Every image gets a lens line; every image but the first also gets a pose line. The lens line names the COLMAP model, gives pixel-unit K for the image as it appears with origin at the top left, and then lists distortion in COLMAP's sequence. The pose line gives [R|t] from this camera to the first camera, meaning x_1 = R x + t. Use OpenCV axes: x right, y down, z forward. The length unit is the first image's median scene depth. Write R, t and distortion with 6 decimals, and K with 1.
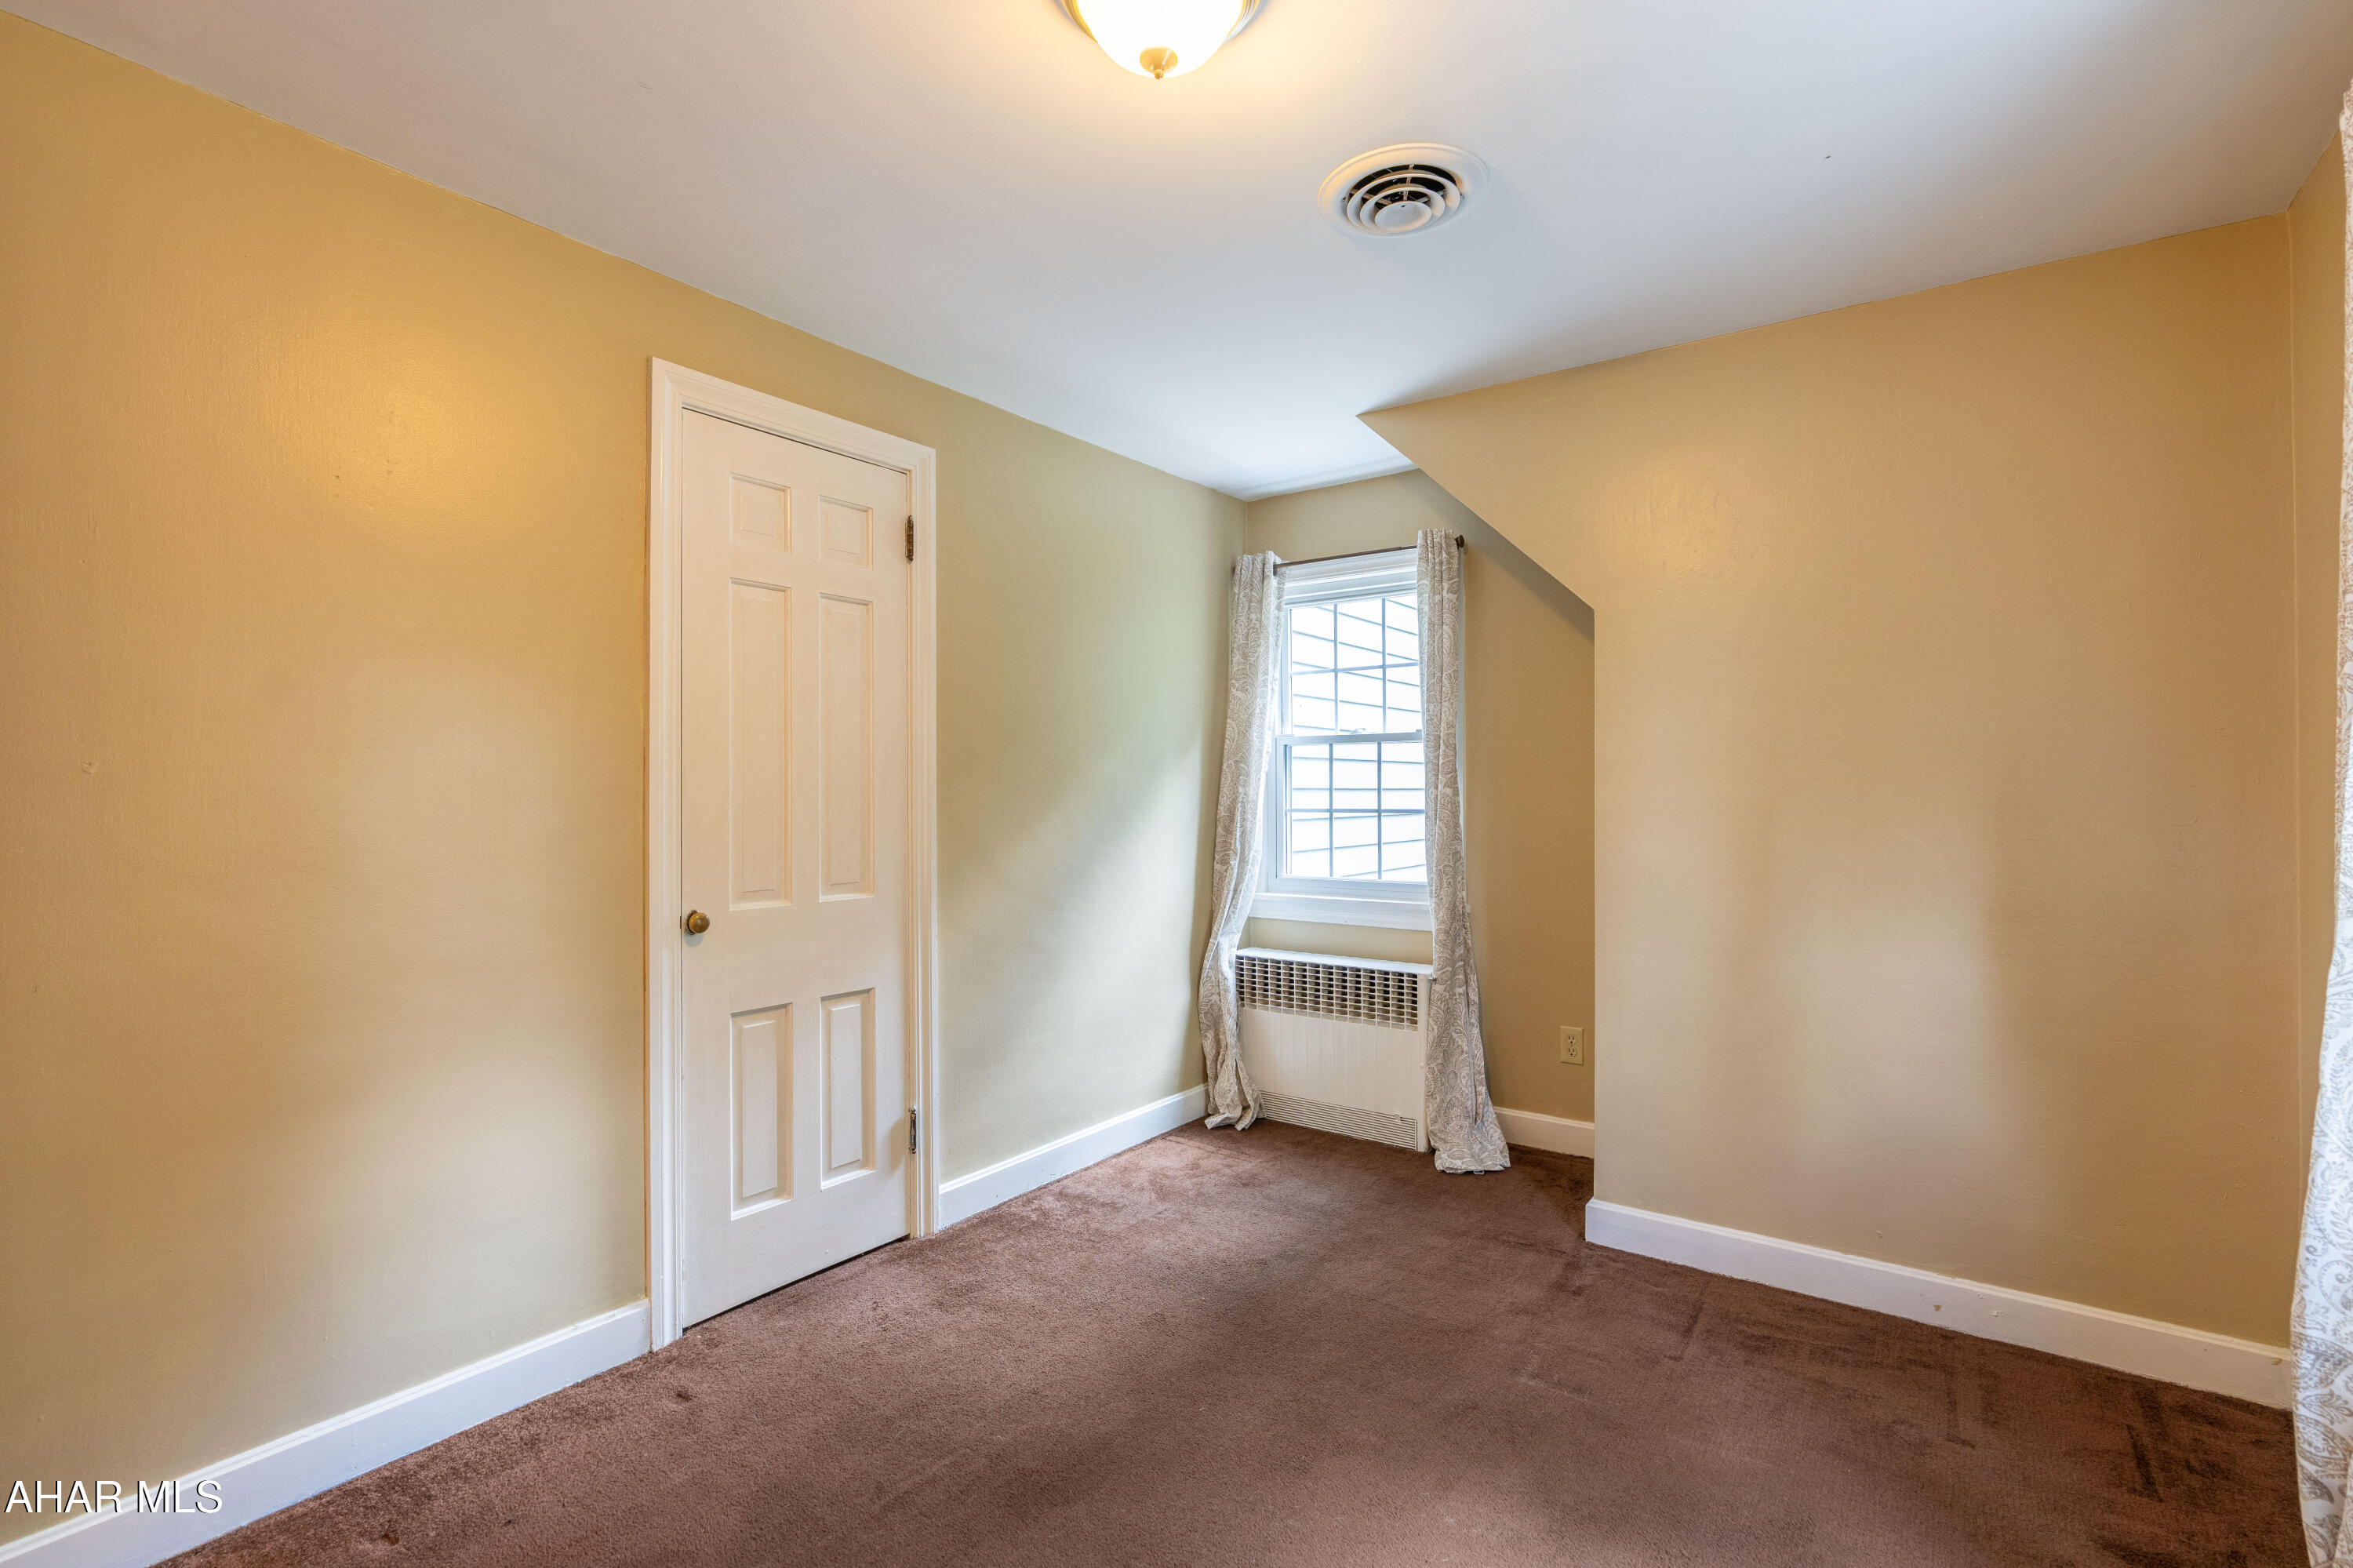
lens RADIAL K [[1085.5, 0, 1168.8], [0, 1085.5, 781.3], [0, 0, 1]] dist [-0.003074, 0.001400]
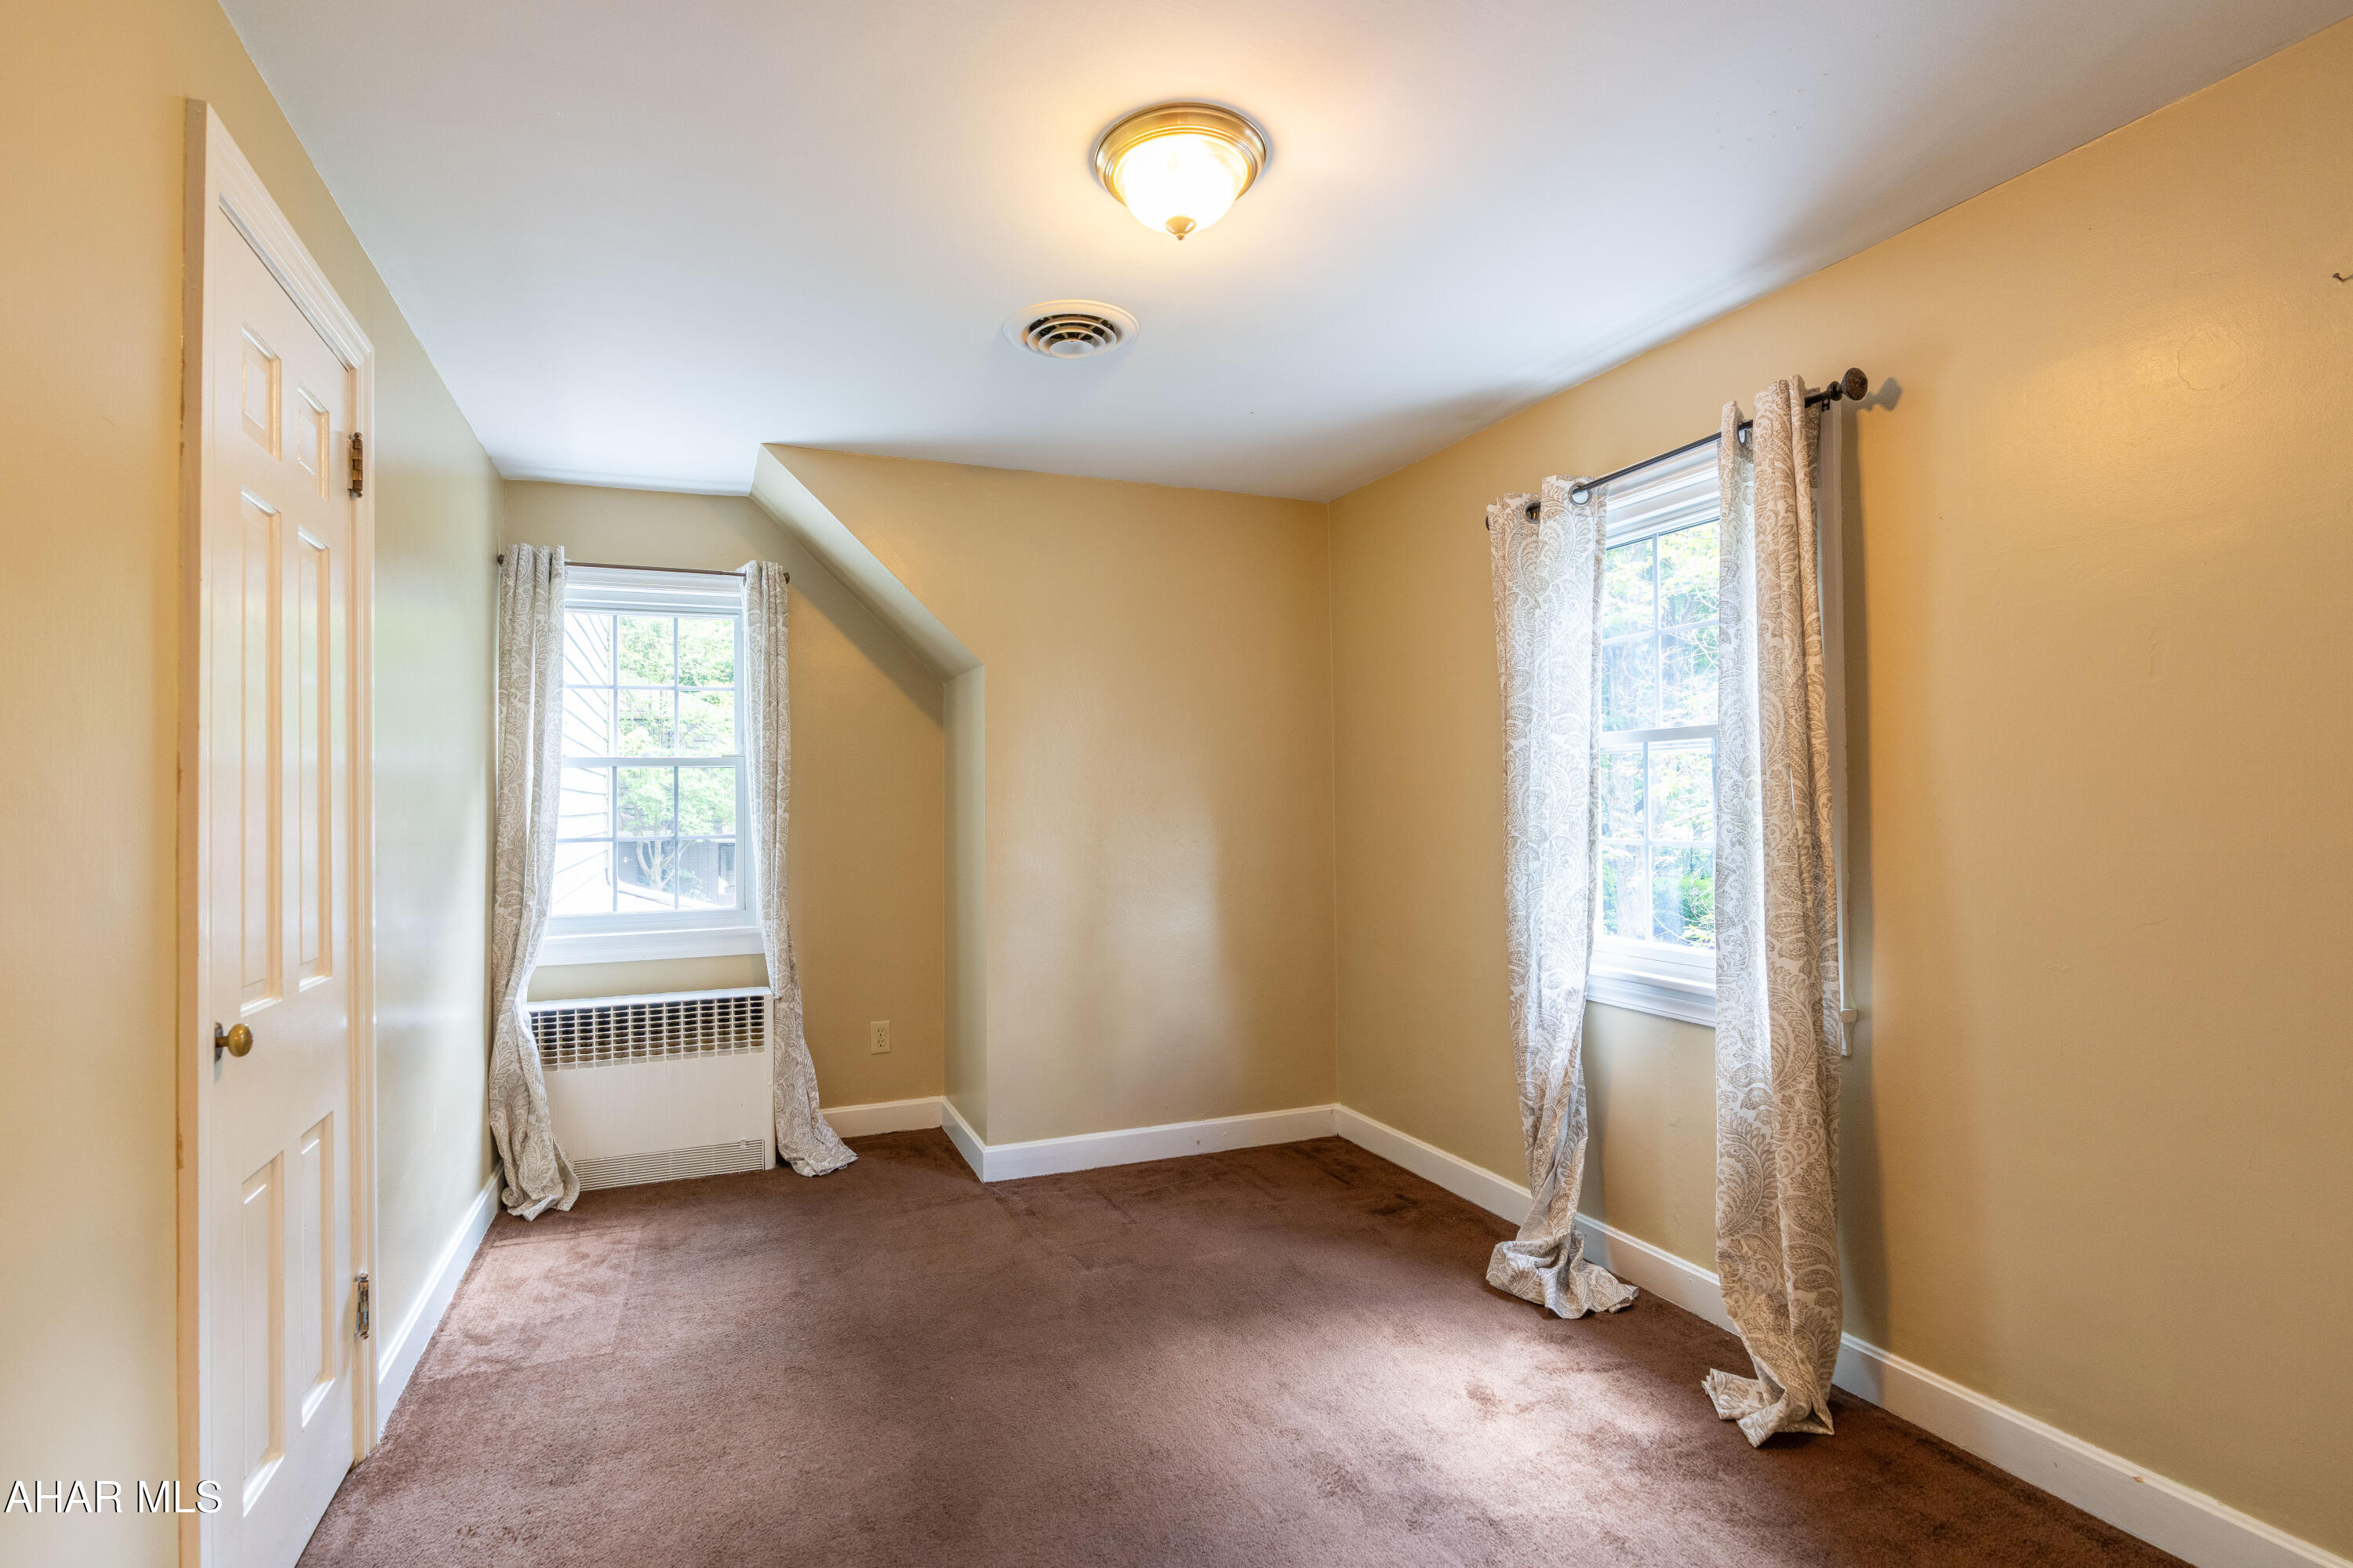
lens RADIAL K [[1085.5, 0, 1126.1], [0, 1085.5, 790.0], [0, 0, 1]] dist [-0.003074, 0.001400]
pose [[0.542199, 0.008994, 0.840202, -0.445346], [0.005918, 0.999877, -0.014523, 0.001266], [-0.840229, 0.012846, 0.542079, 0.160037]]
